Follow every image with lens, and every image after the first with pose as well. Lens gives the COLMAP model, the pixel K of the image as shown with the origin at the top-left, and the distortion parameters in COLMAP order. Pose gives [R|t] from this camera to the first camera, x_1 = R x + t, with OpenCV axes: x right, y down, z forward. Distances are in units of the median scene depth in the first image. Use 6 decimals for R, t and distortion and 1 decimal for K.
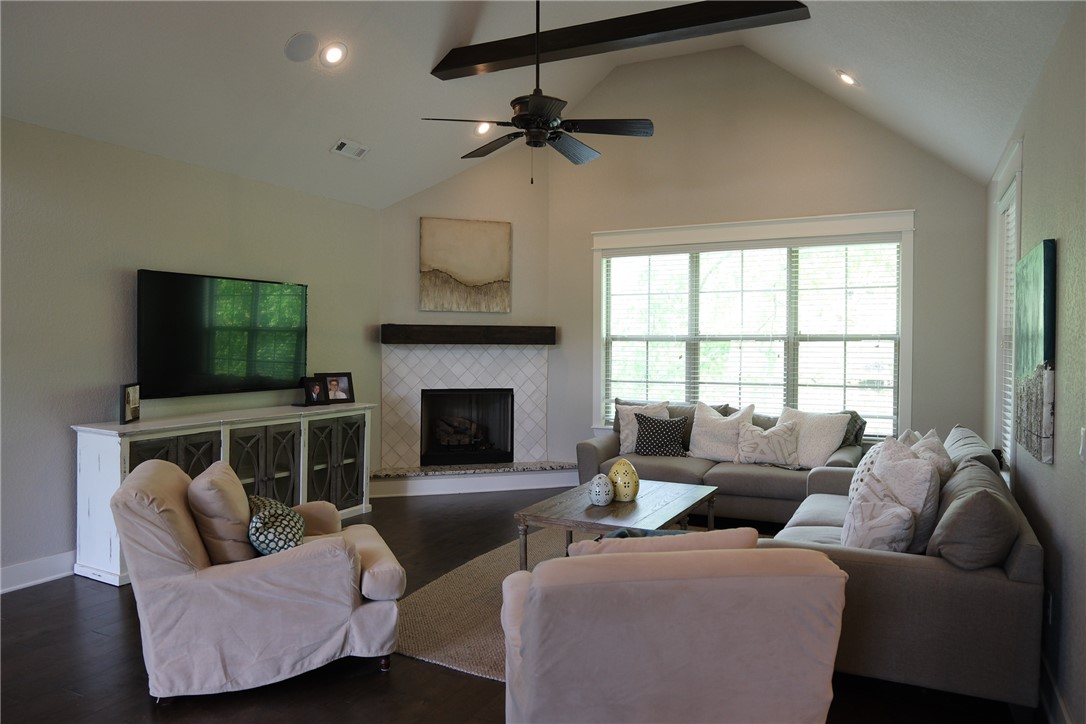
lens RADIAL K [[736.6, 0, 534.6], [0, 736.6, 361.2], [0, 0, 1]] dist [-0.018353, -0.002738]
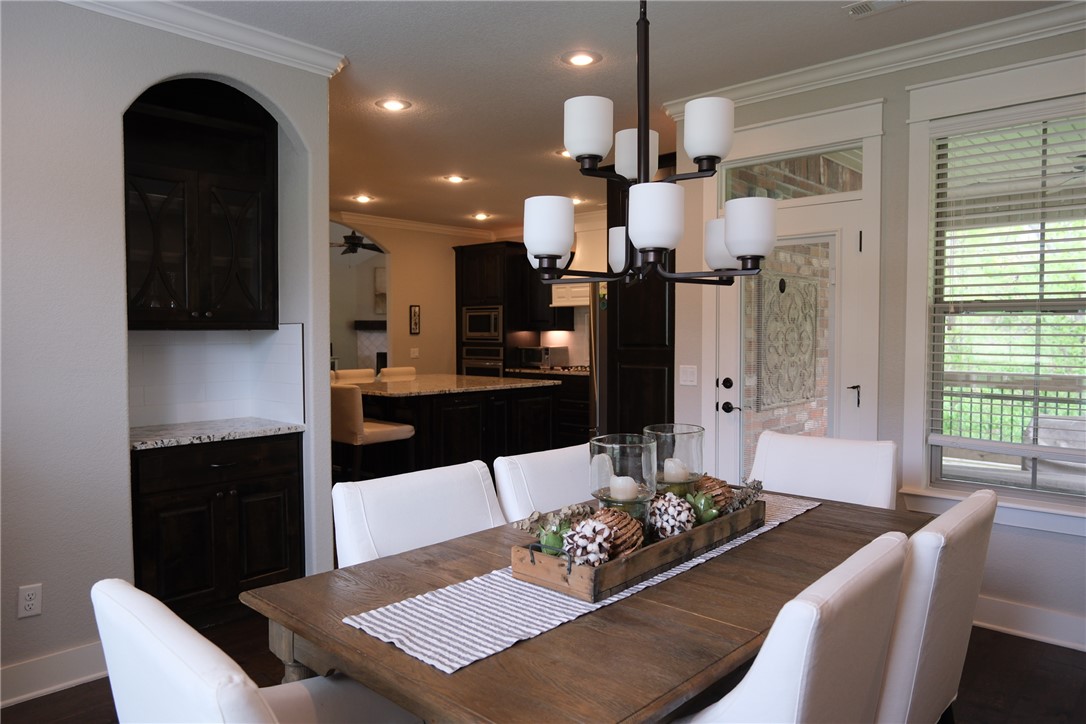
lens RADIAL K [[736.6, 0, 545.5], [0, 736.6, 361.3], [0, 0, 1]] dist [-0.018353, -0.002738]
pose [[0.963394, 0.010573, -0.267883, 0.891841], [-0.007876, 0.999907, 0.011138, 0.038161], [0.267975, -0.008620, 0.963387, -0.876354]]
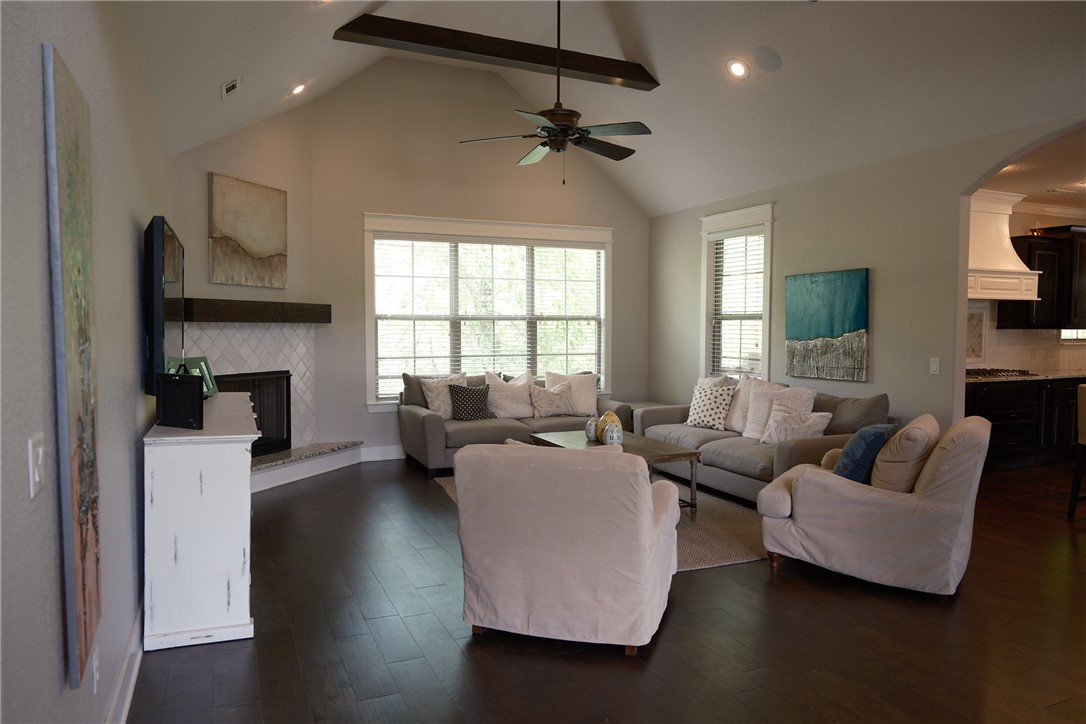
lens RADIAL K [[736.6, 0, 534.7], [0, 736.6, 362.1], [0, 0, 1]] dist [-0.018353, -0.002738]
pose [[0.631984, -0.040716, 0.773911, -0.579326], [0.019436, 0.999138, 0.036694, -0.001438], [-0.774737, -0.008148, 0.632231, 0.175216]]
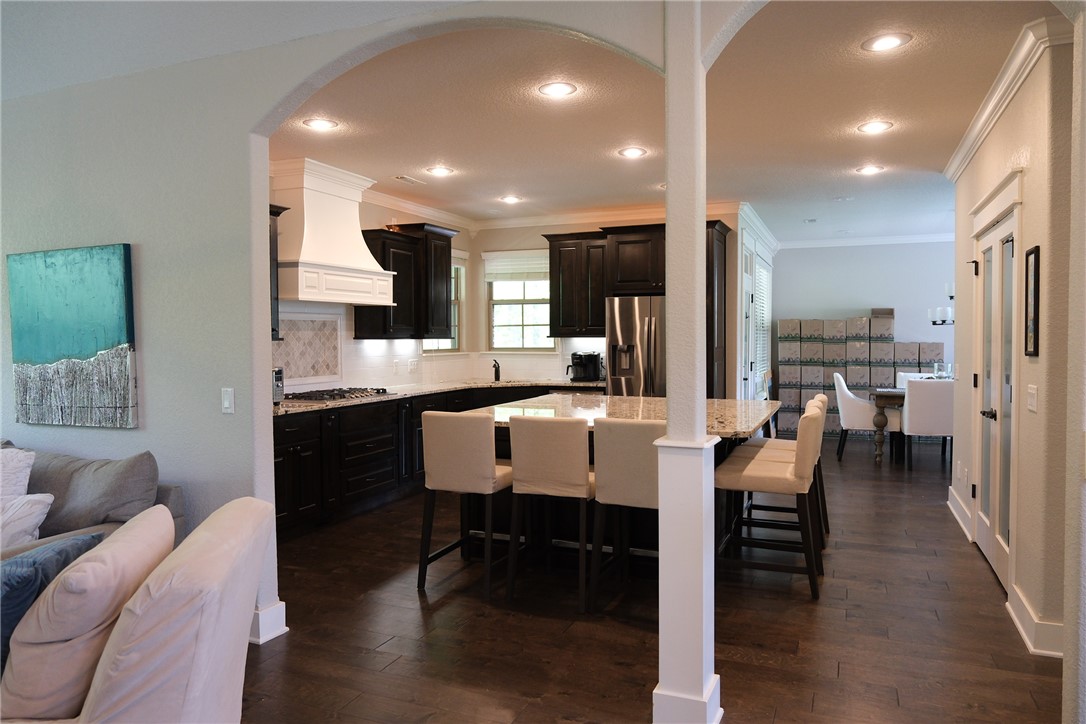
lens RADIAL K [[736.6, 0, 546.2], [0, 736.6, 365.1], [0, 0, 1]] dist [-0.018353, -0.002738]
pose [[-0.076721, -0.043506, 0.996103, -0.233101], [0.030254, 0.998486, 0.045940, -0.000495], [-0.996594, 0.033661, -0.075288, 0.161445]]
